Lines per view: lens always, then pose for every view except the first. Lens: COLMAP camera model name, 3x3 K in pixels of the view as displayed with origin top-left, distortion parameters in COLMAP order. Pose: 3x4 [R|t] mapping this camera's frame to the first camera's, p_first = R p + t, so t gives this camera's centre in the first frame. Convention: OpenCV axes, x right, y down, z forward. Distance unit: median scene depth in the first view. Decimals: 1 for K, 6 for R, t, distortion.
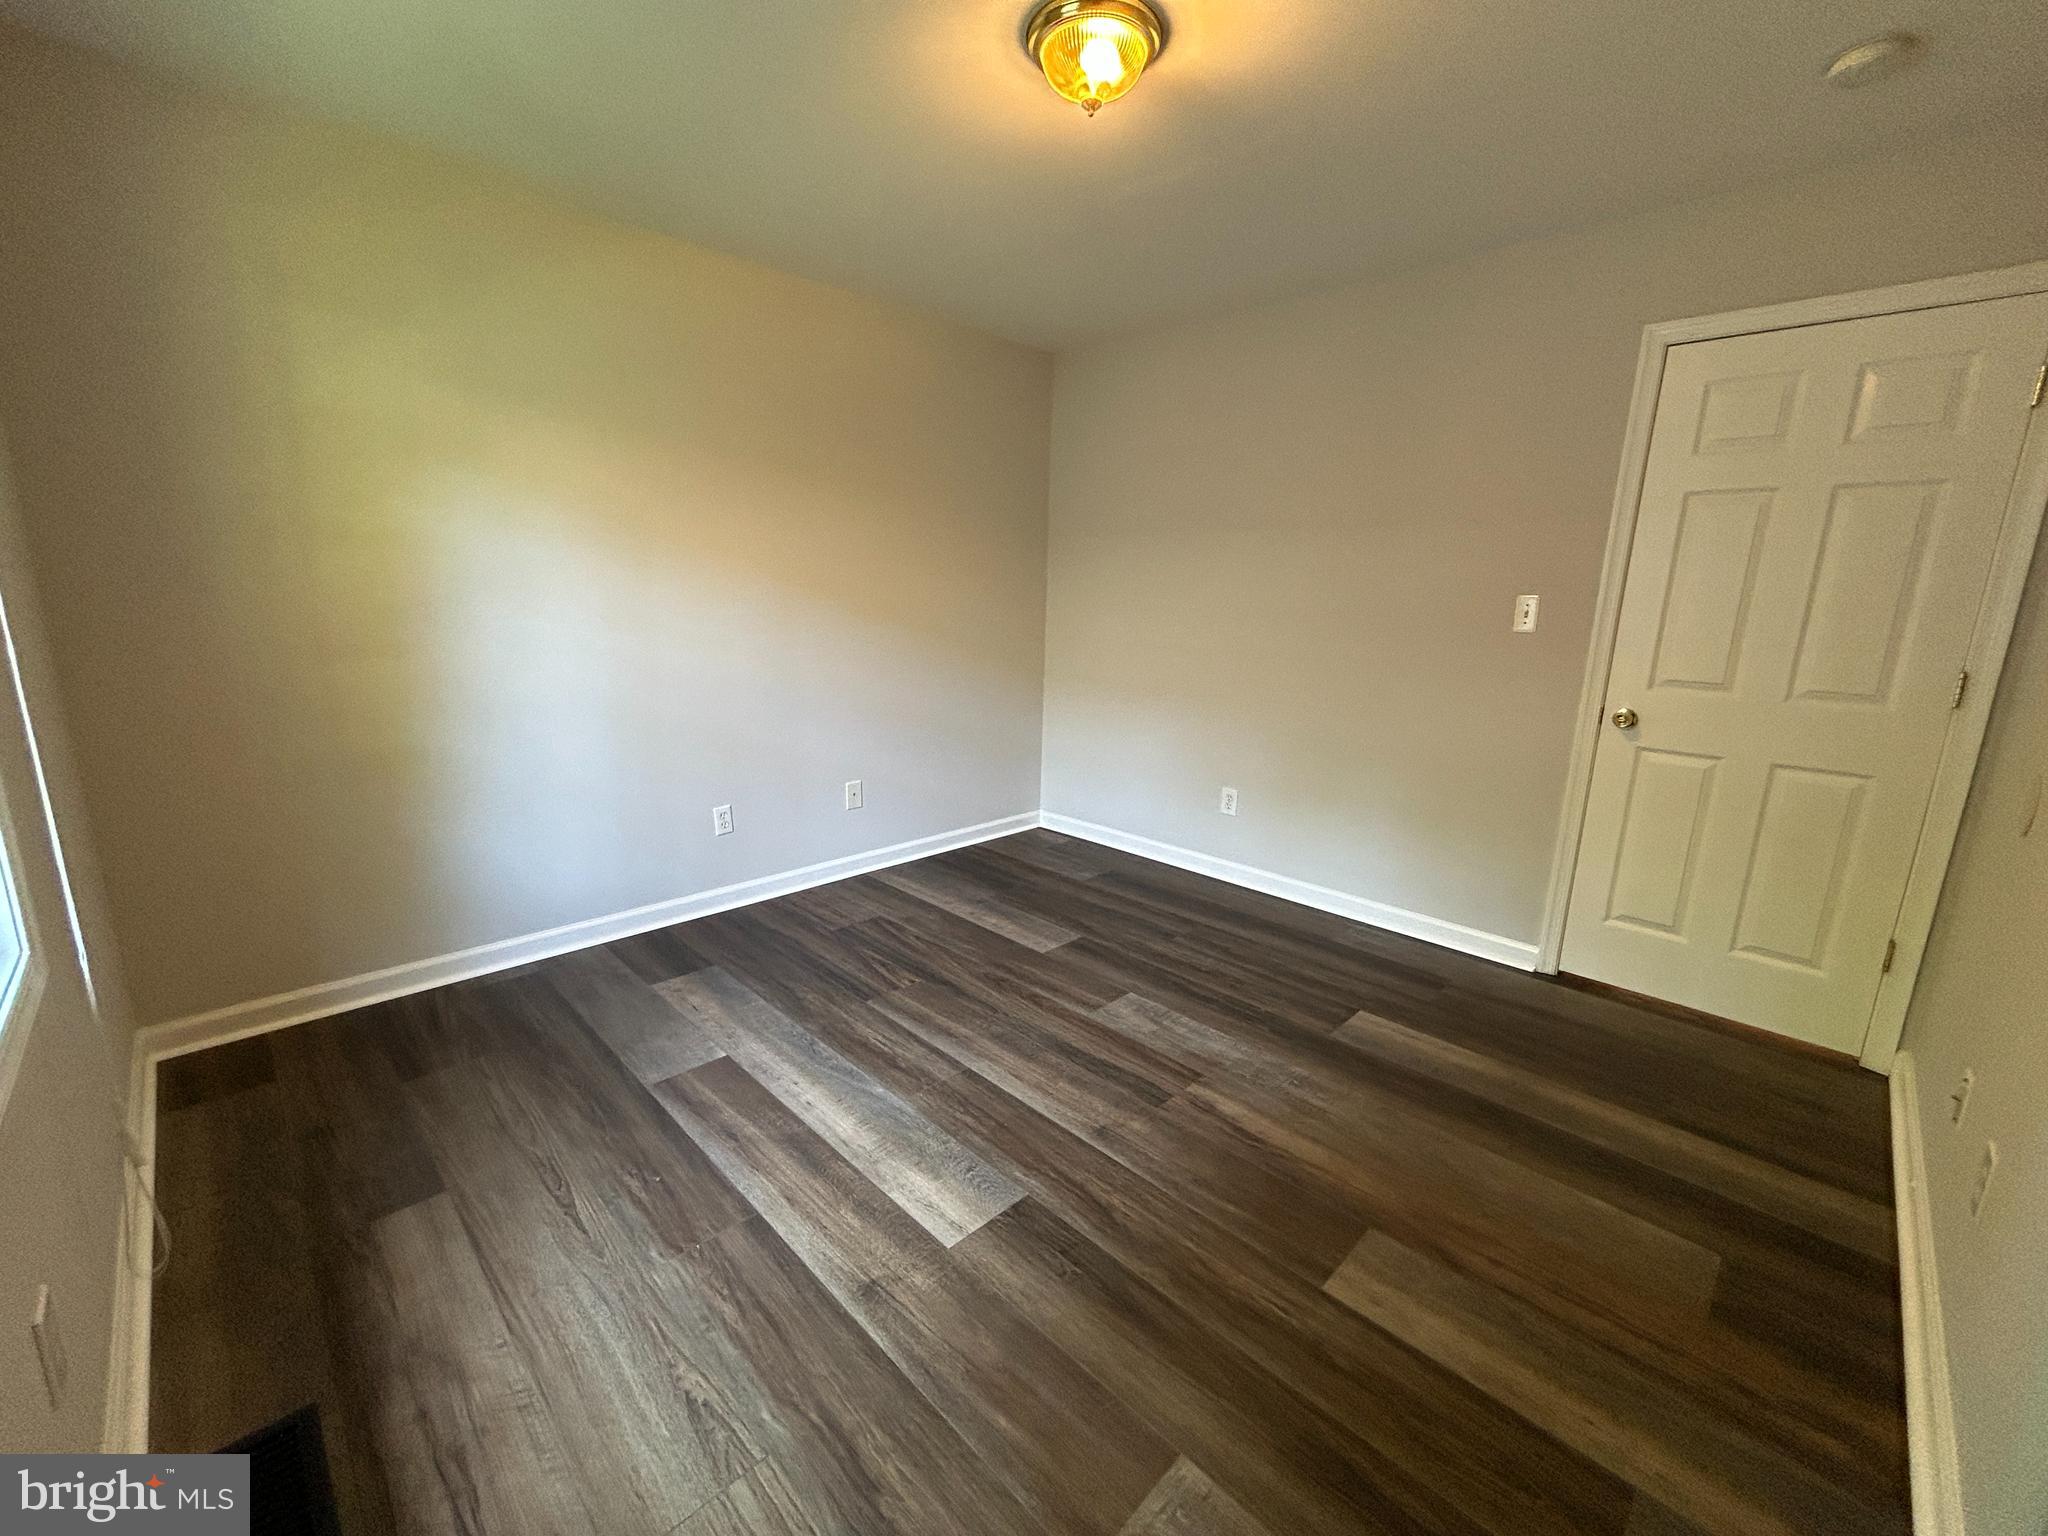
lens RADIAL K [[827.9, 0, 1019.1], [0, 827.9, 762.9], [0, 0, 1]] dist [-0.002359, 0.001161]
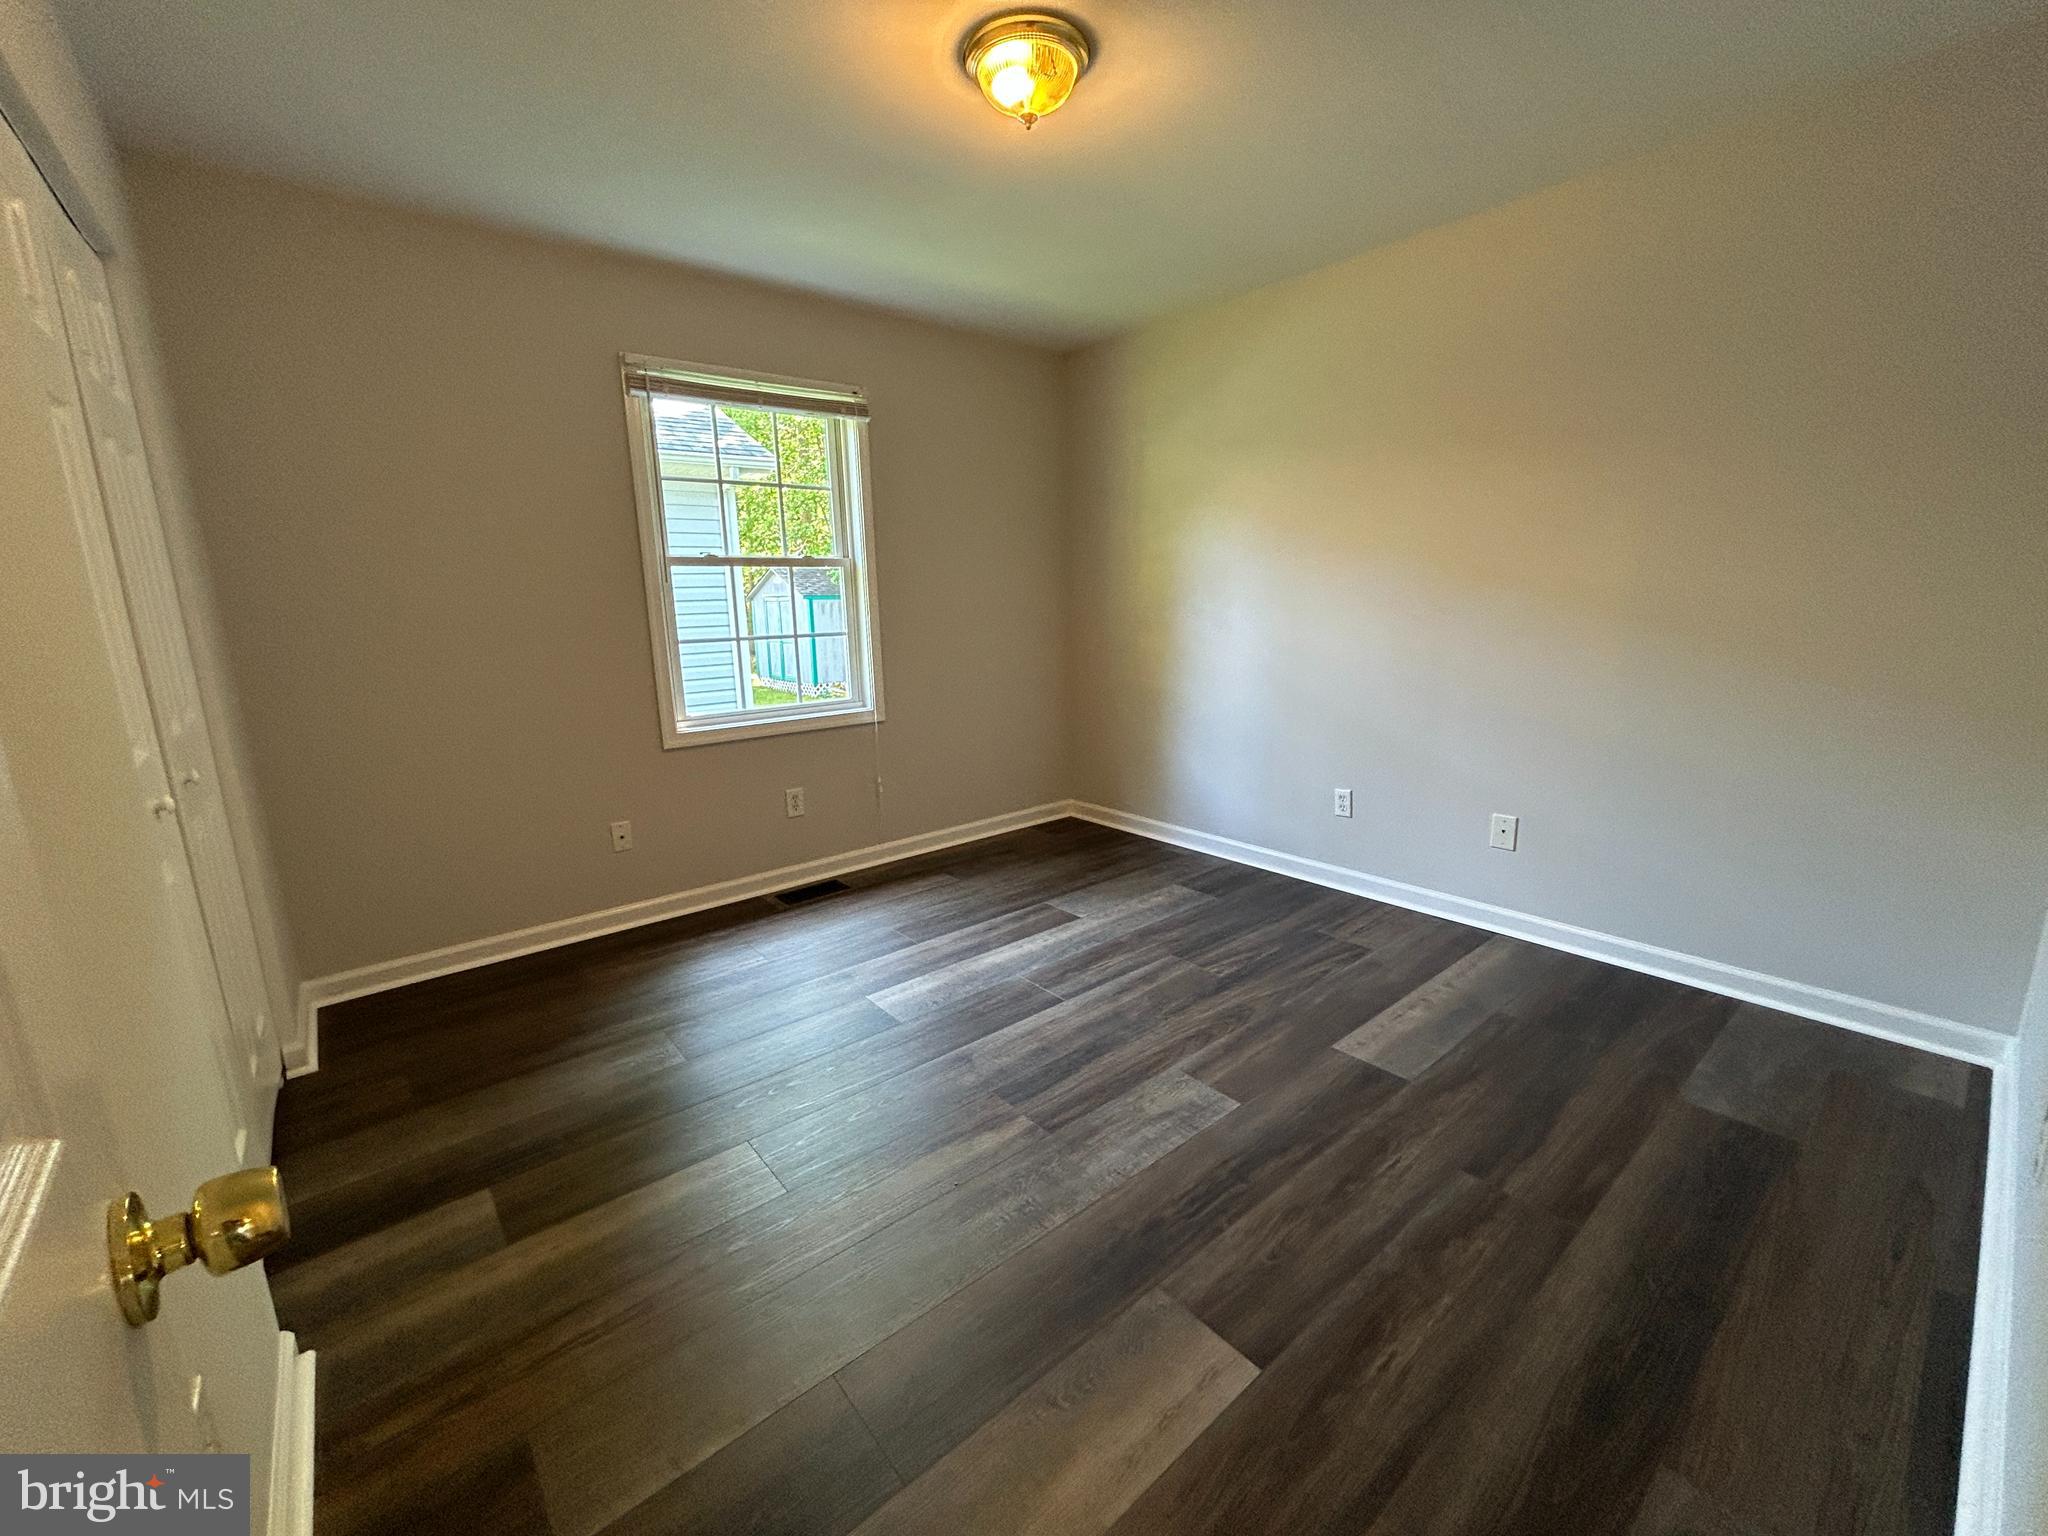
lens RADIAL K [[827.9, 0, 1020.8], [0, 827.9, 764.4], [0, 0, 1]] dist [-0.002359, 0.001161]
pose [[-0.092787, 0.184034, -0.978531, 0.955067], [-0.184731, 0.962526, 0.198541, -0.150902], [0.978399, 0.199187, -0.055313, 0.902647]]
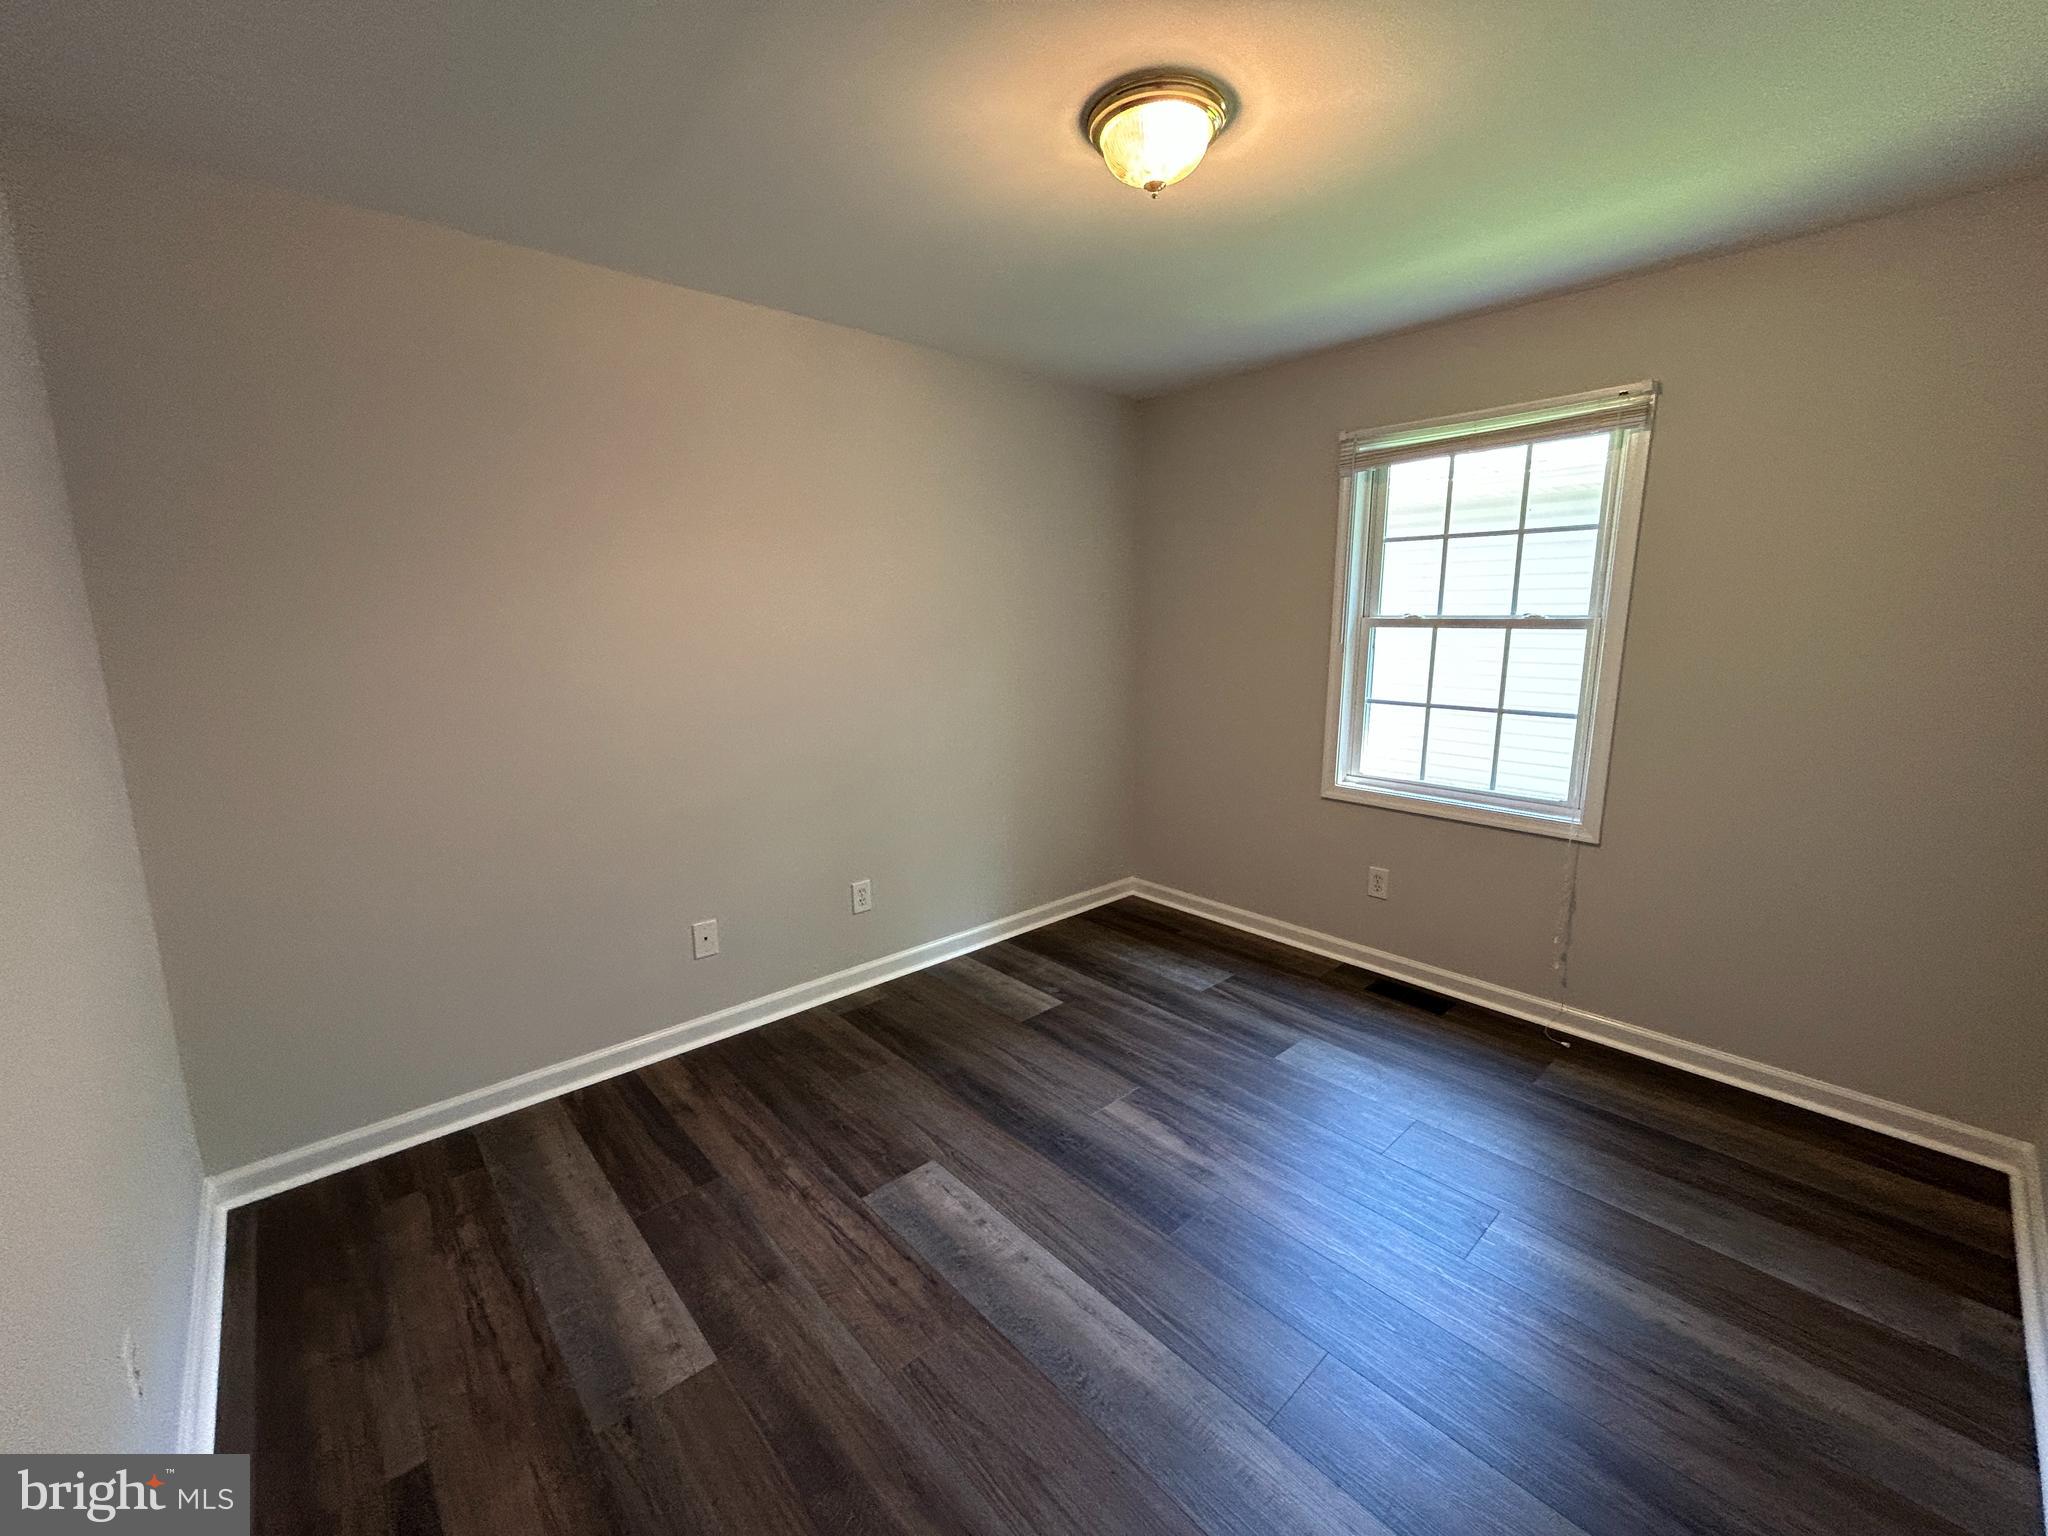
lens RADIAL K [[827.9, 0, 1021.4], [0, 827.9, 762.7], [0, 0, 1]] dist [-0.002359, 0.001161]
pose [[-0.998501, -0.030509, 0.045438, 0.130583], [-0.011635, 0.929568, 0.368468, -0.385236], [-0.053480, 0.367387, -0.928529, 1.615058]]
